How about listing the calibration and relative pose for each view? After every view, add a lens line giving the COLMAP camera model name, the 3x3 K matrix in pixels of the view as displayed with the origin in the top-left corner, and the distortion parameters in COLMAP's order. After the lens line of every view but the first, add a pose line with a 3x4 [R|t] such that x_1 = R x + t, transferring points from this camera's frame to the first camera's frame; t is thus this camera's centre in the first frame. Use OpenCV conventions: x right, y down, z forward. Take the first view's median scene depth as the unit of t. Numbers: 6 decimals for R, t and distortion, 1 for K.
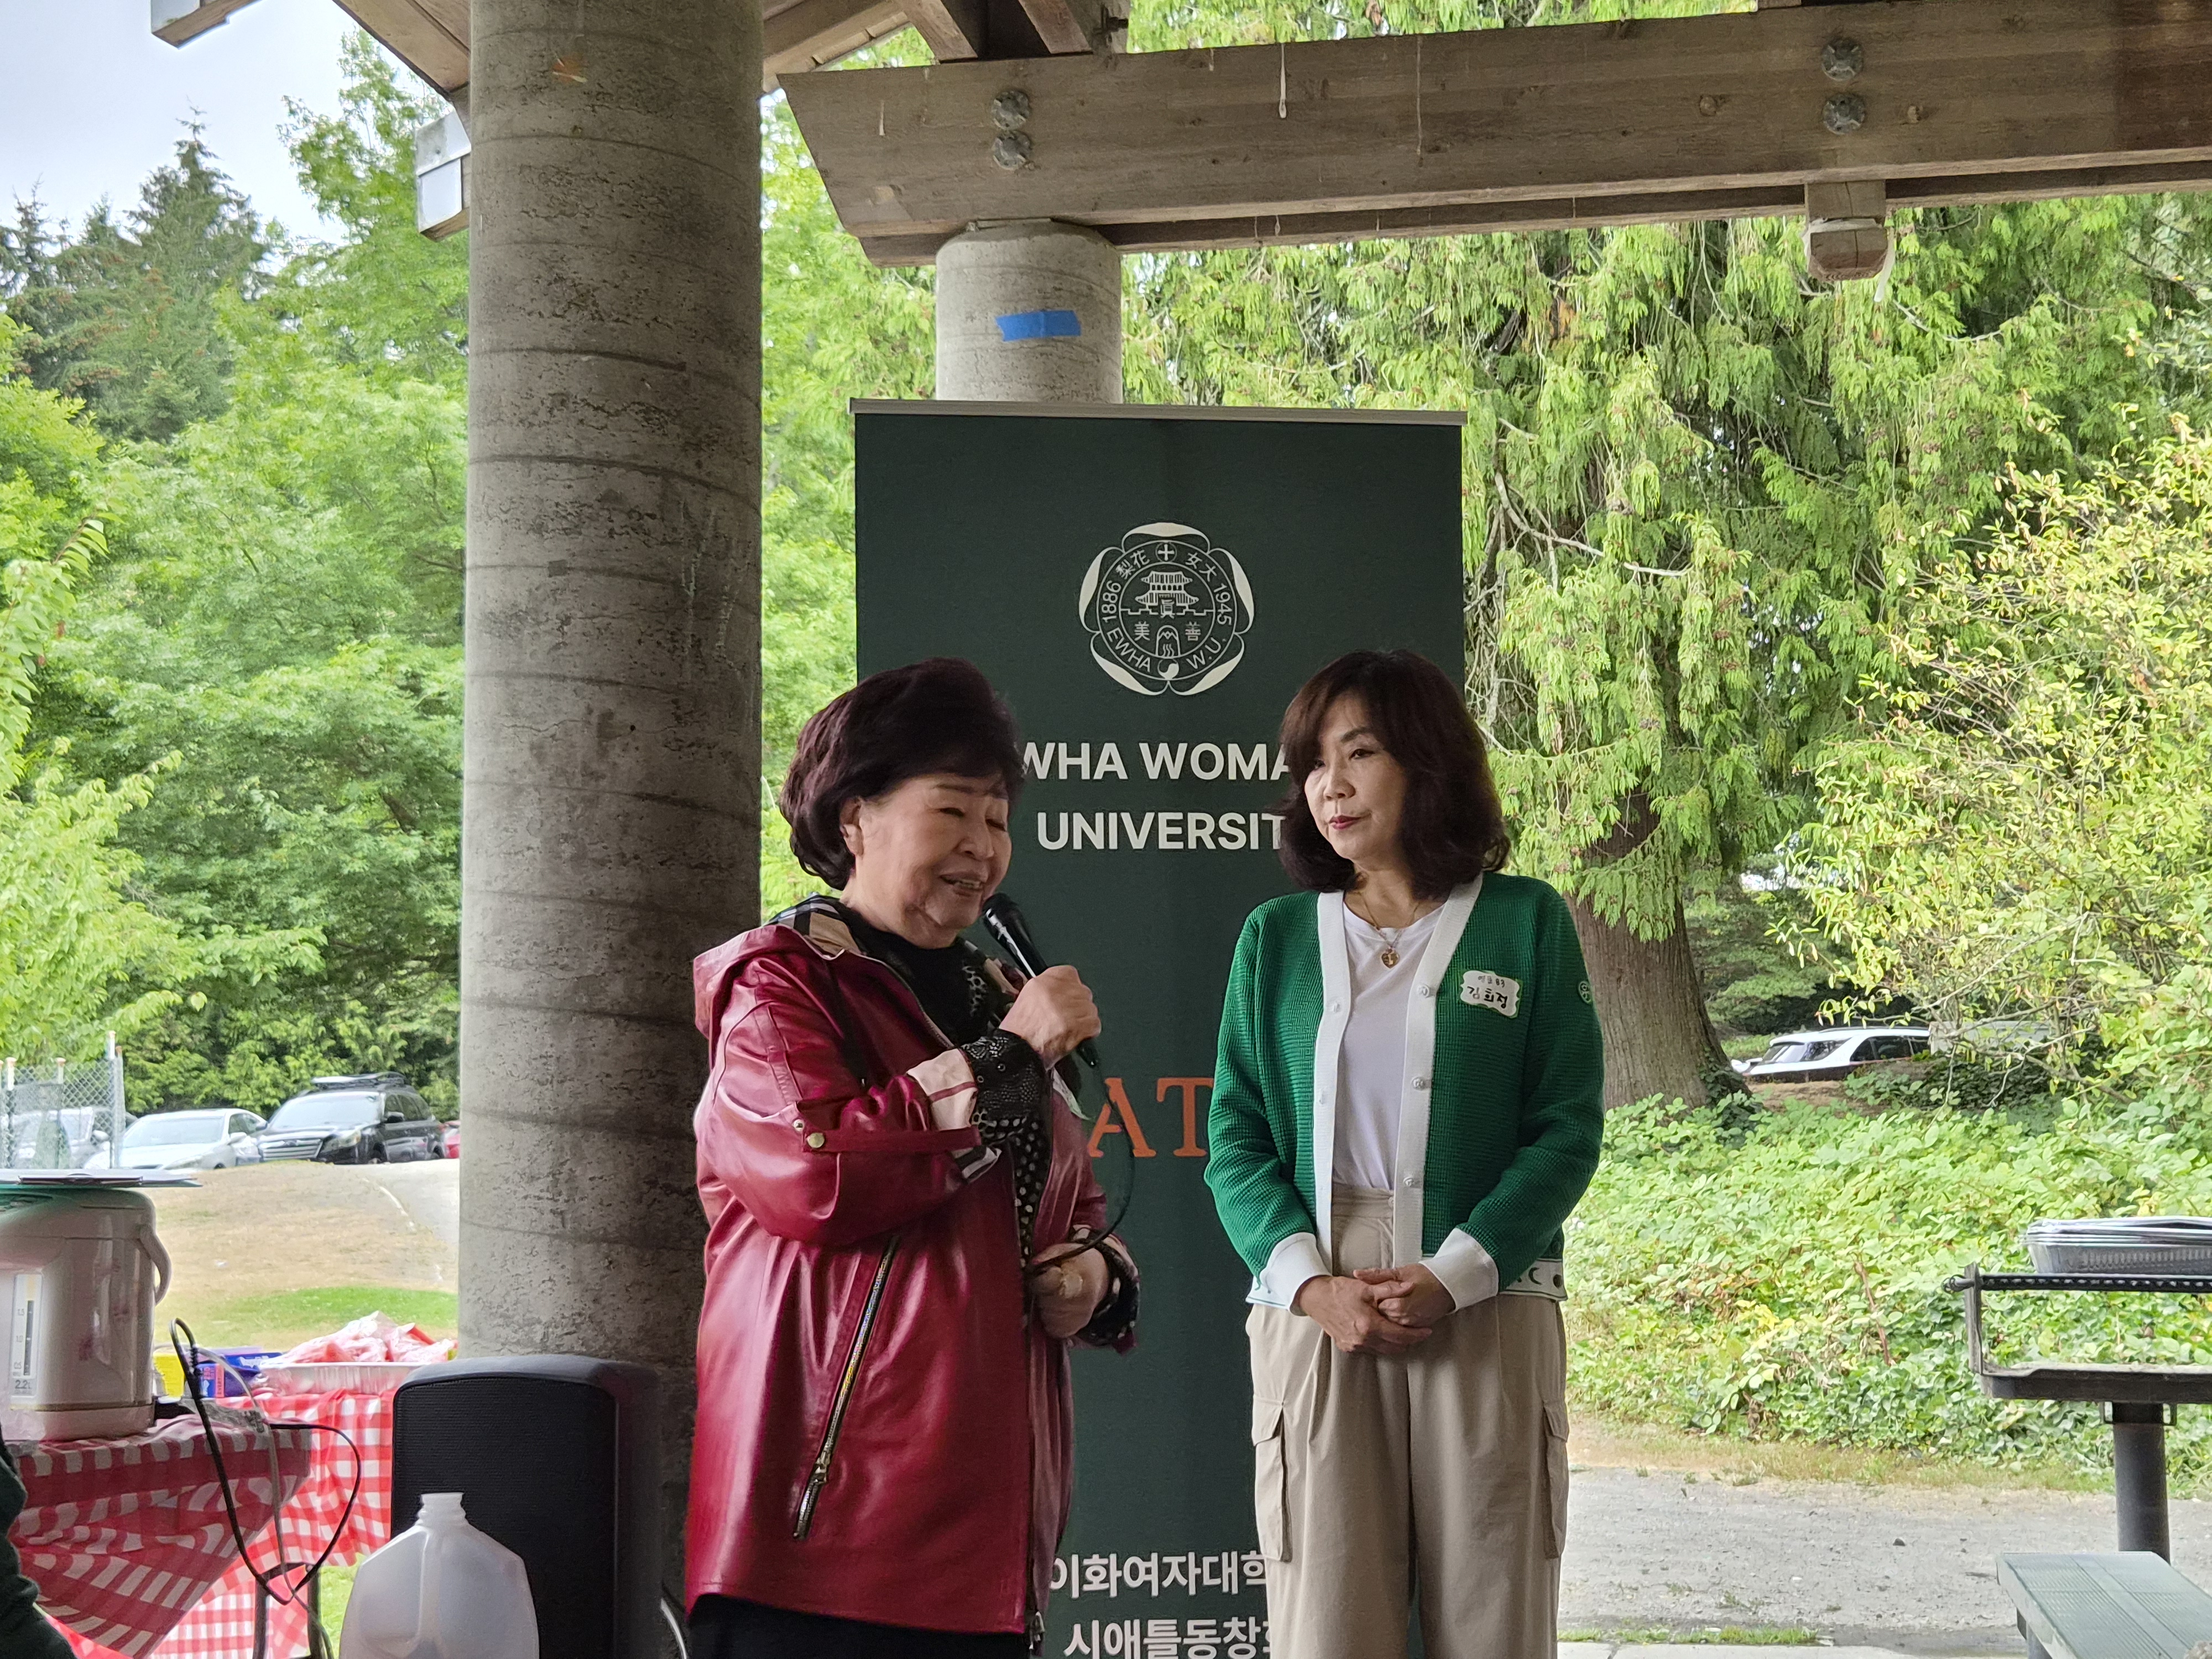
lens RADIAL K [[3456.9, 0, 1106.0], [0, 3456.9, 829.5], [0, 0, 1]] dist [0.110844, -0.067137]
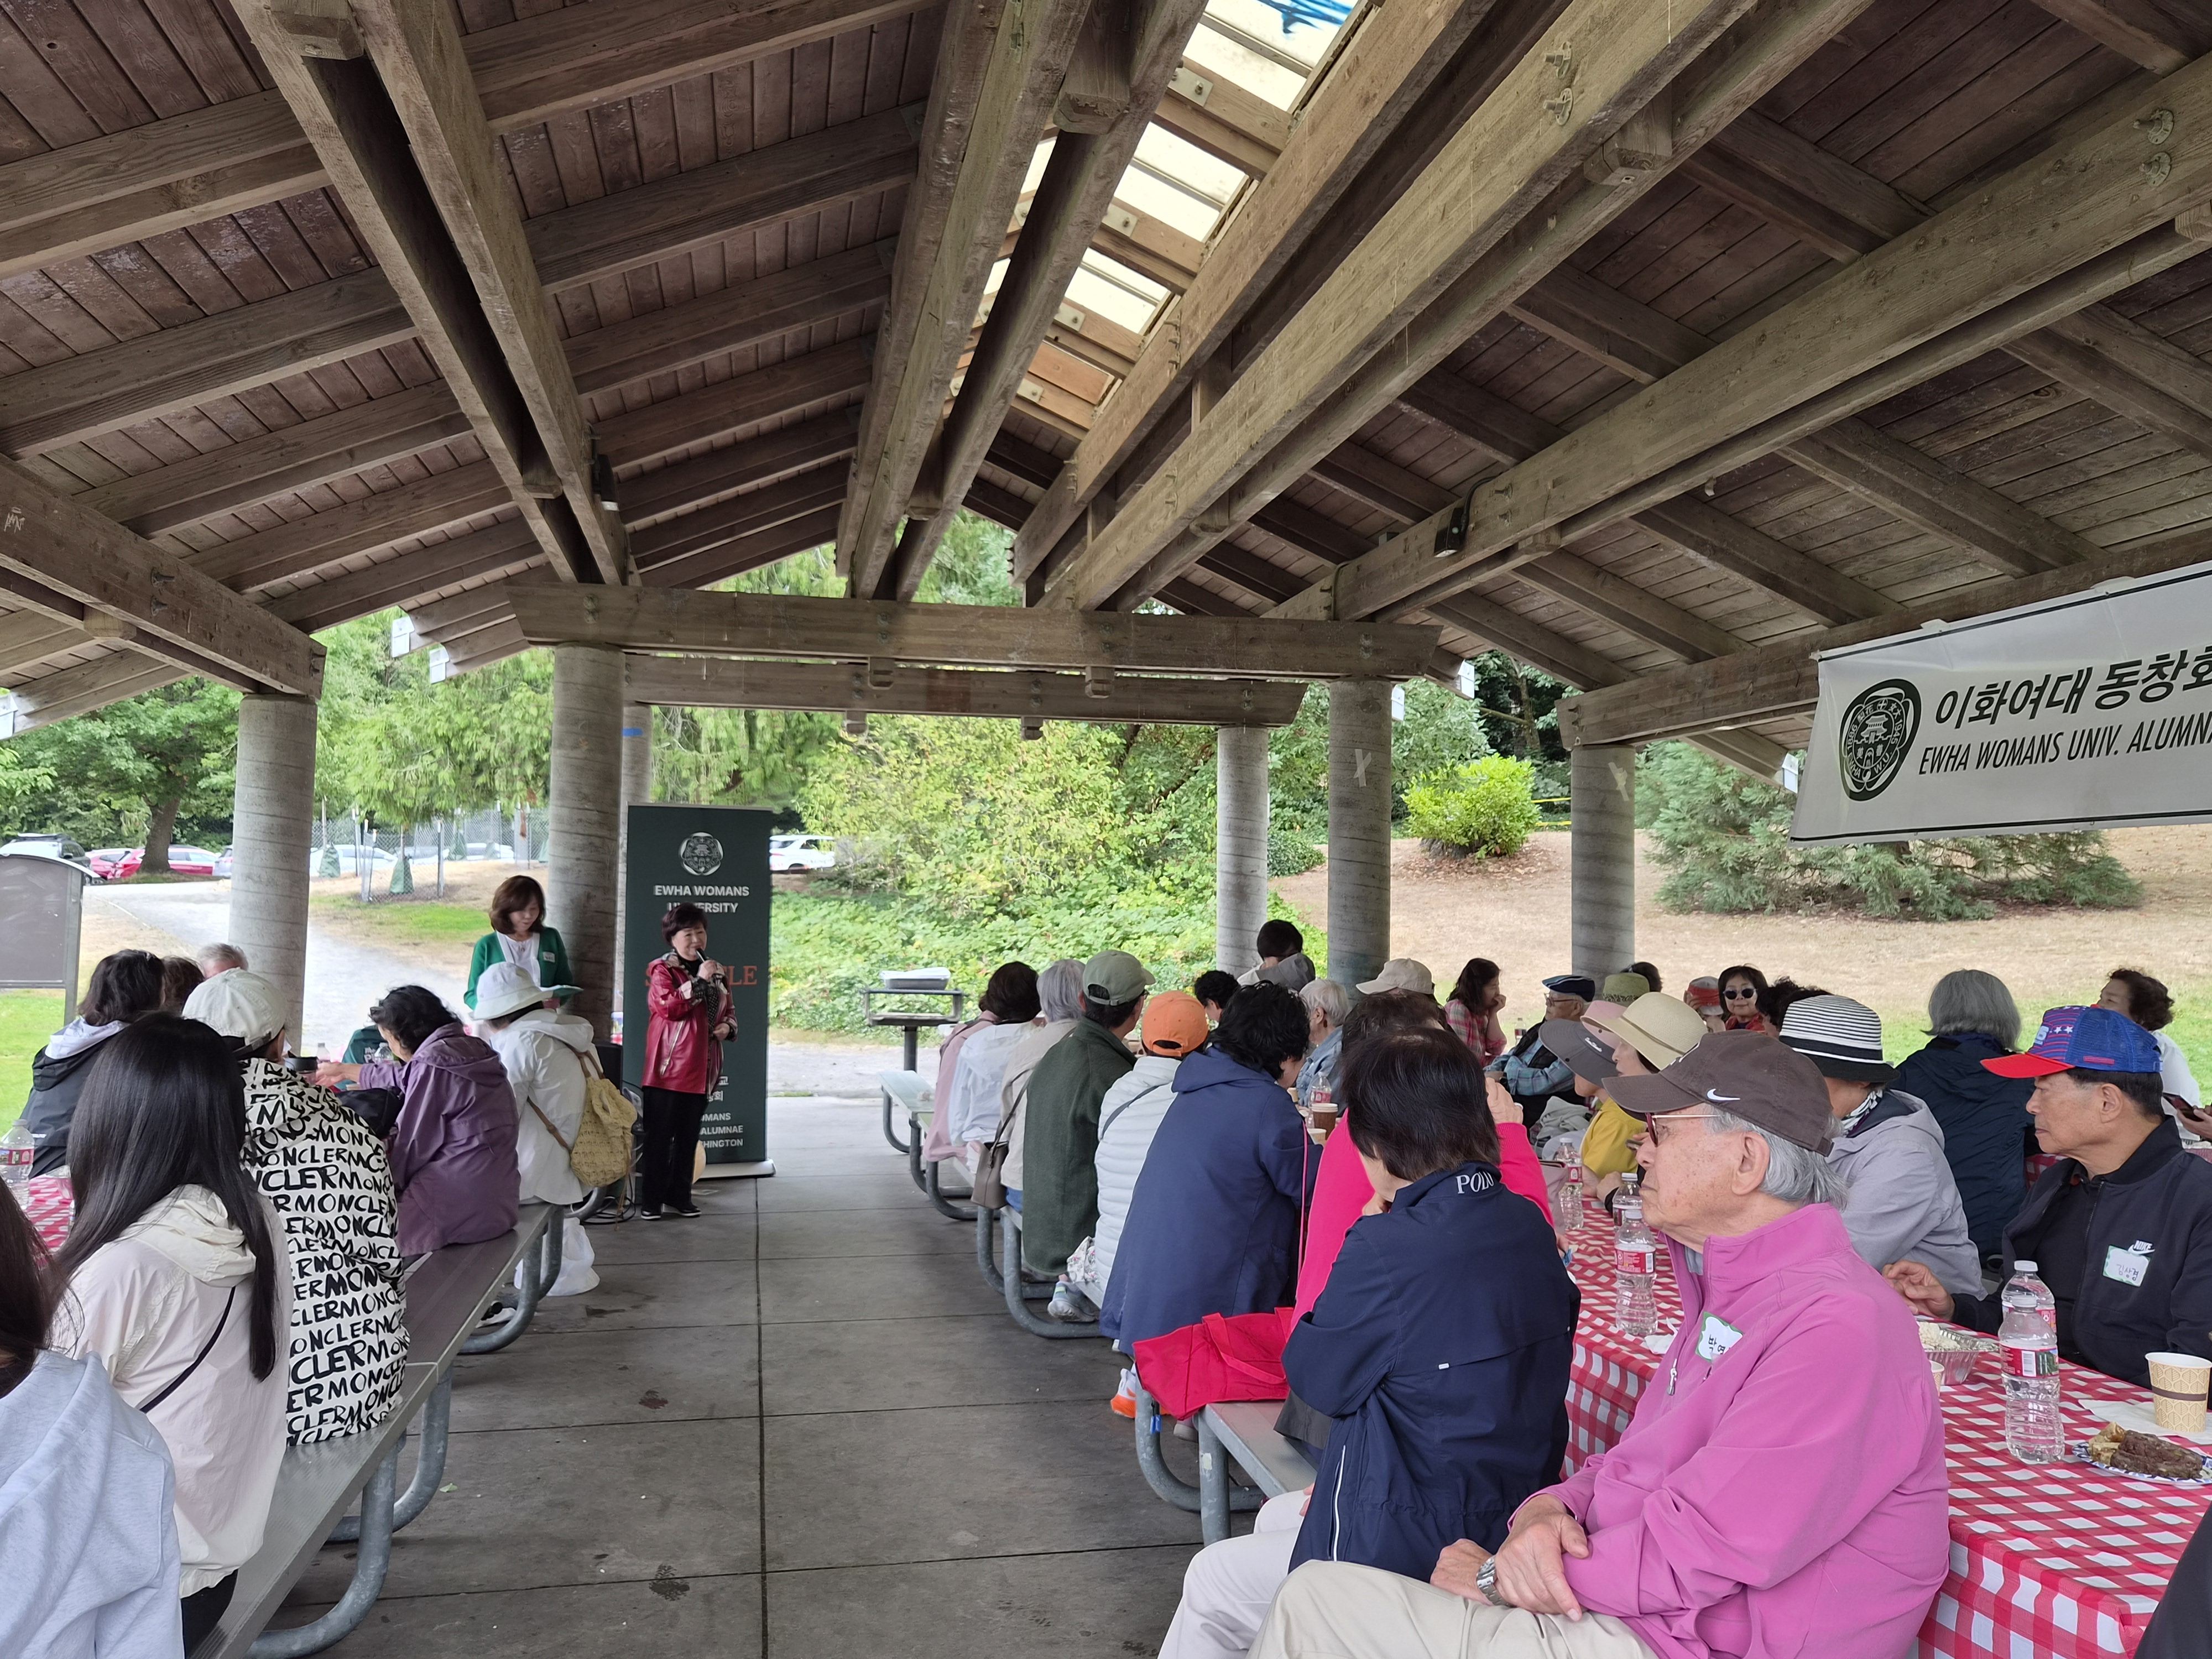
lens RADIAL K [[1735.0, 0, 1106.0], [0, 1735.0, 829.5], [0, 0, 1]] dist [0.002912, 0.003599]
pose [[0.922538, 0.037830, 0.384049, -0.098379], [-0.065775, 0.996036, 0.059889, -0.073001], [-0.380261, -0.080511, 0.921369, -0.325229]]
